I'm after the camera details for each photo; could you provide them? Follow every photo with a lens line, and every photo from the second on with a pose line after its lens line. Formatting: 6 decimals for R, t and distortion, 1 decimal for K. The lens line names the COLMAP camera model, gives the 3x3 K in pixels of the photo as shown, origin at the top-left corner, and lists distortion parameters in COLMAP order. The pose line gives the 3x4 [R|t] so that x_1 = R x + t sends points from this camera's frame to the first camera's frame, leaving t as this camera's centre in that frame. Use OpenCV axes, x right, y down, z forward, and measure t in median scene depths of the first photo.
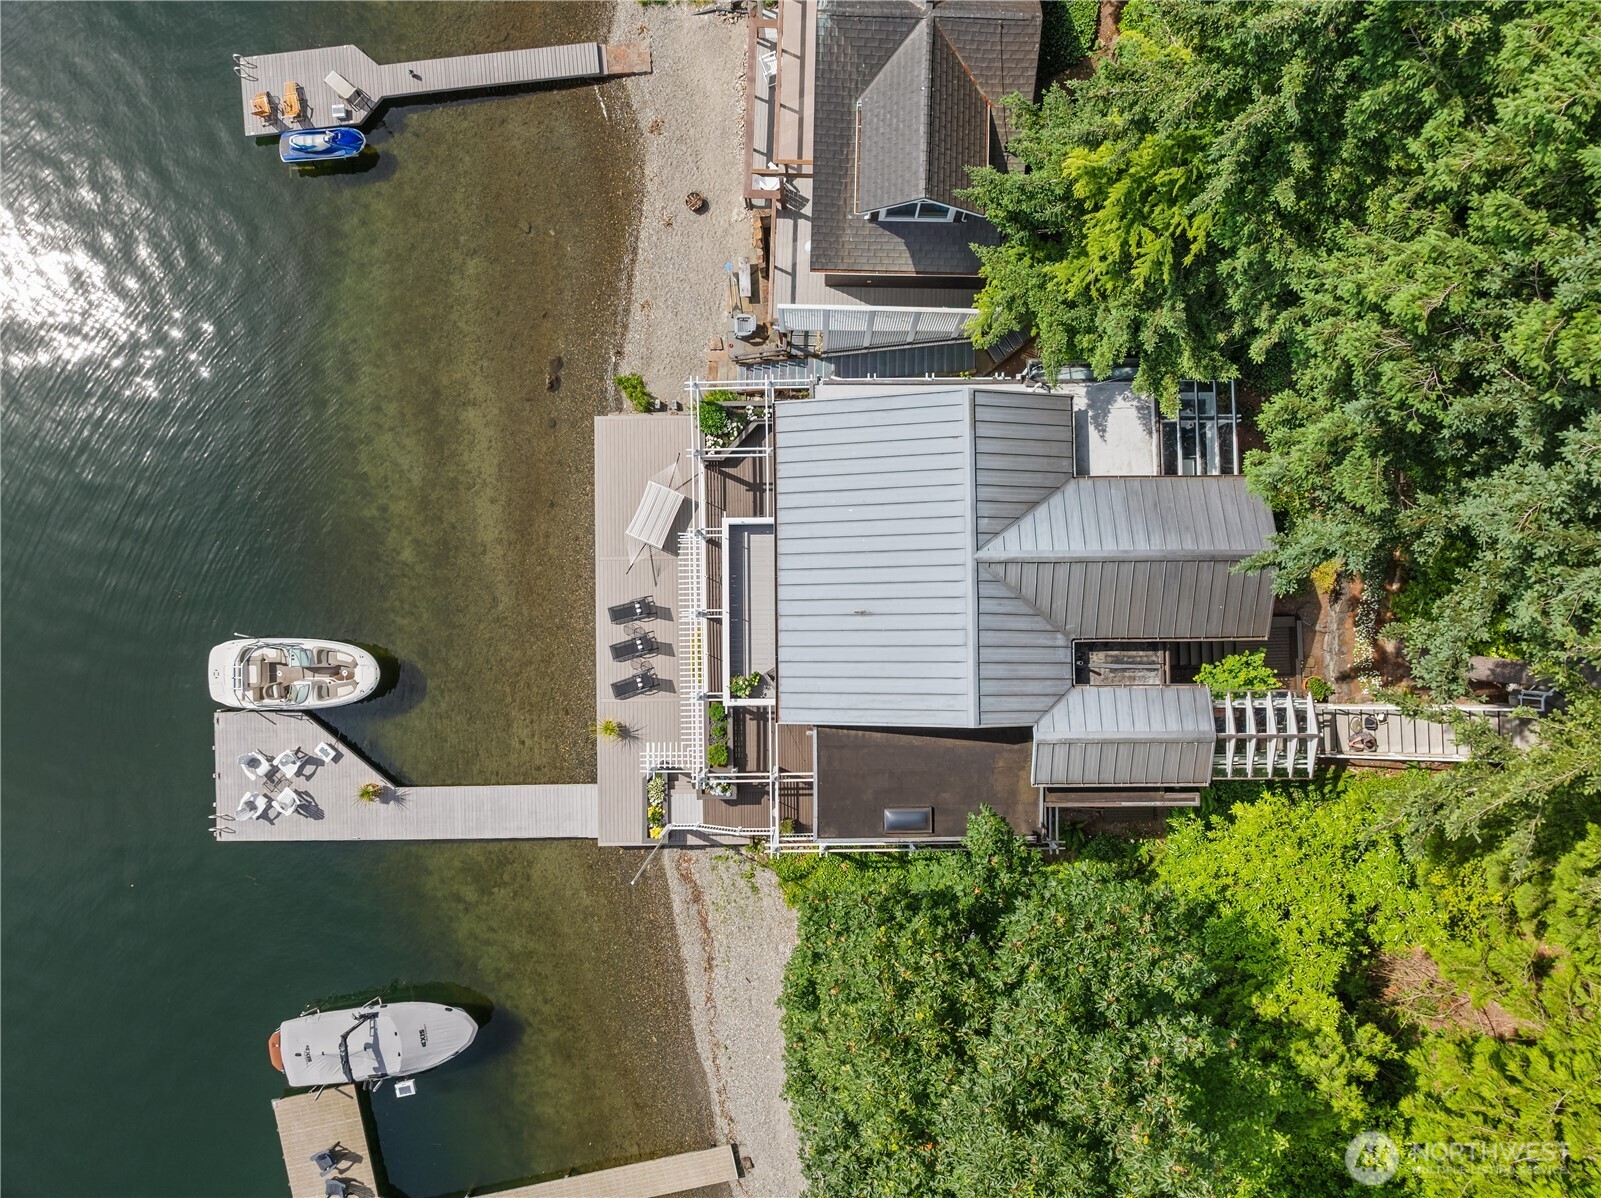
lens RADIAL K [[1144.8, 0, 799.8], [0, 1144.8, 601.5], [0, 0, 1]] dist [-0.043301, 0.001499]
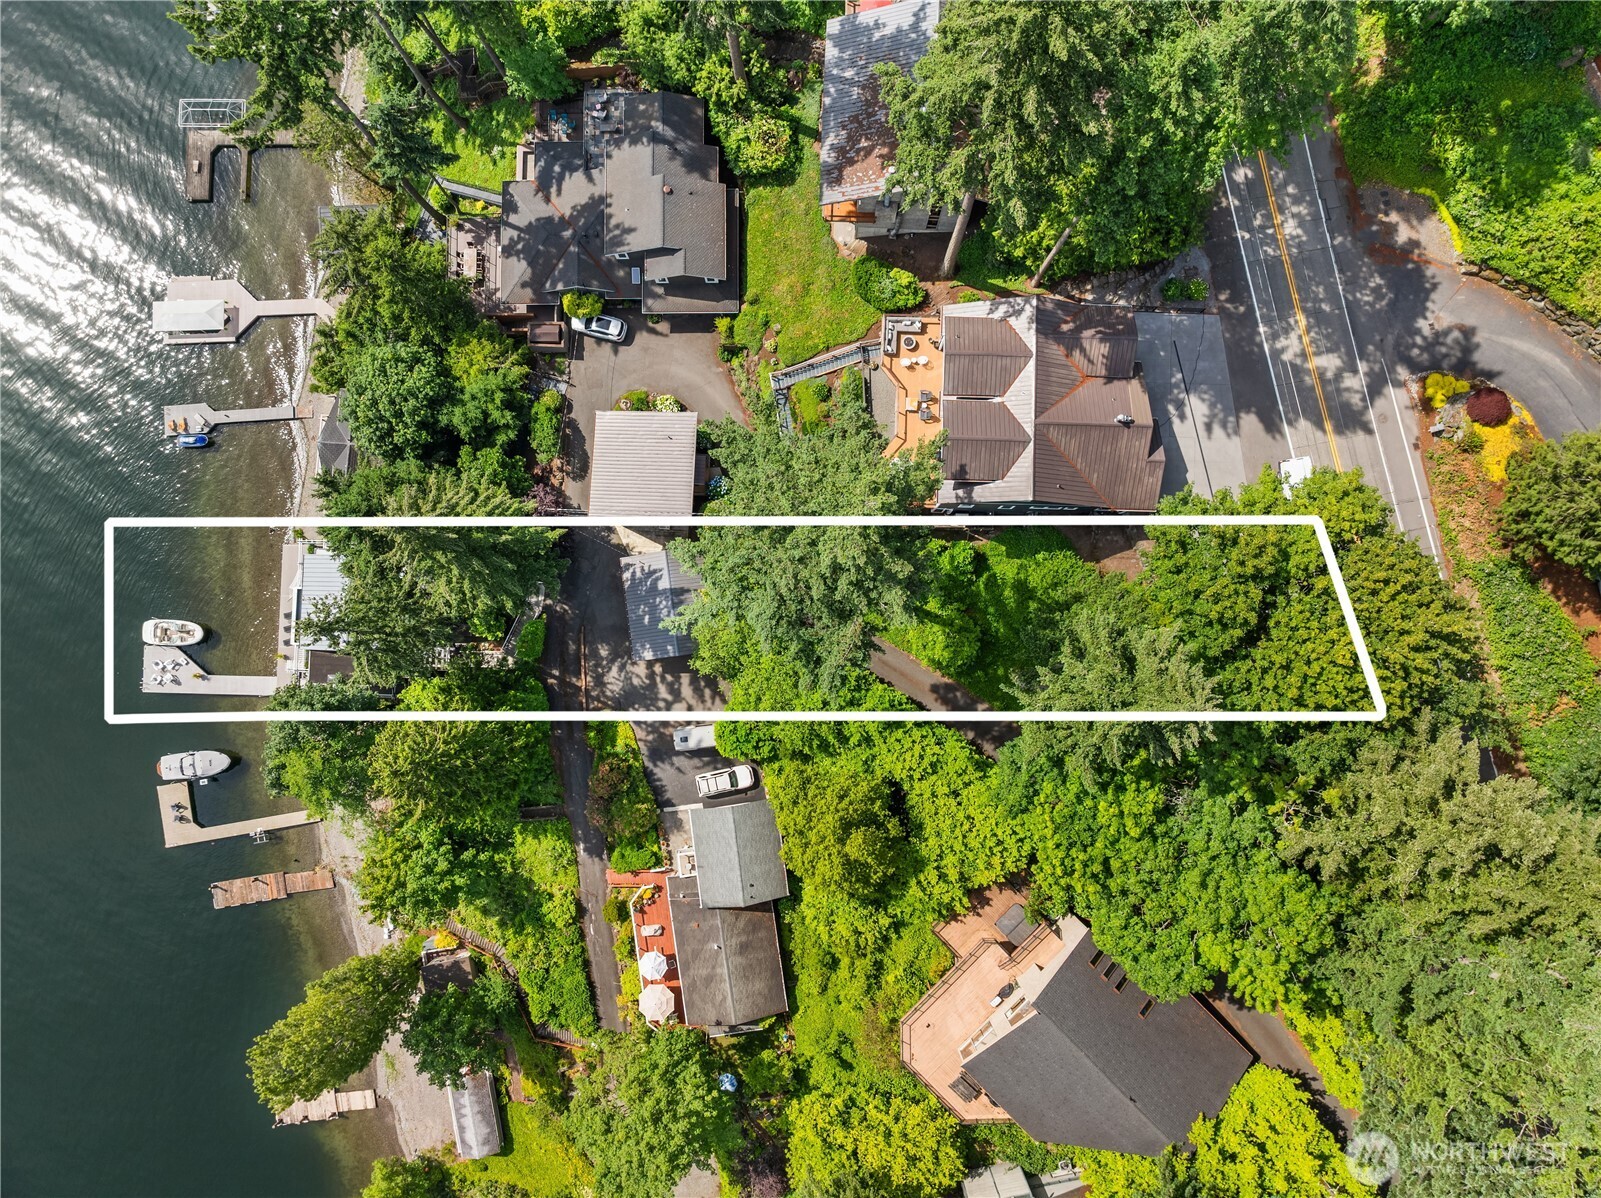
lens RADIAL K [[1144.8, 0, 801.4], [0, 1144.8, 597.5], [0, 0, 1]] dist [-0.043301, 0.001499]
pose [[0.999365, 0.032344, -0.014942, 1.138254], [-0.032693, 0.999184, -0.023726, -0.007507], [0.014162, 0.024199, 0.999607, -1.758601]]
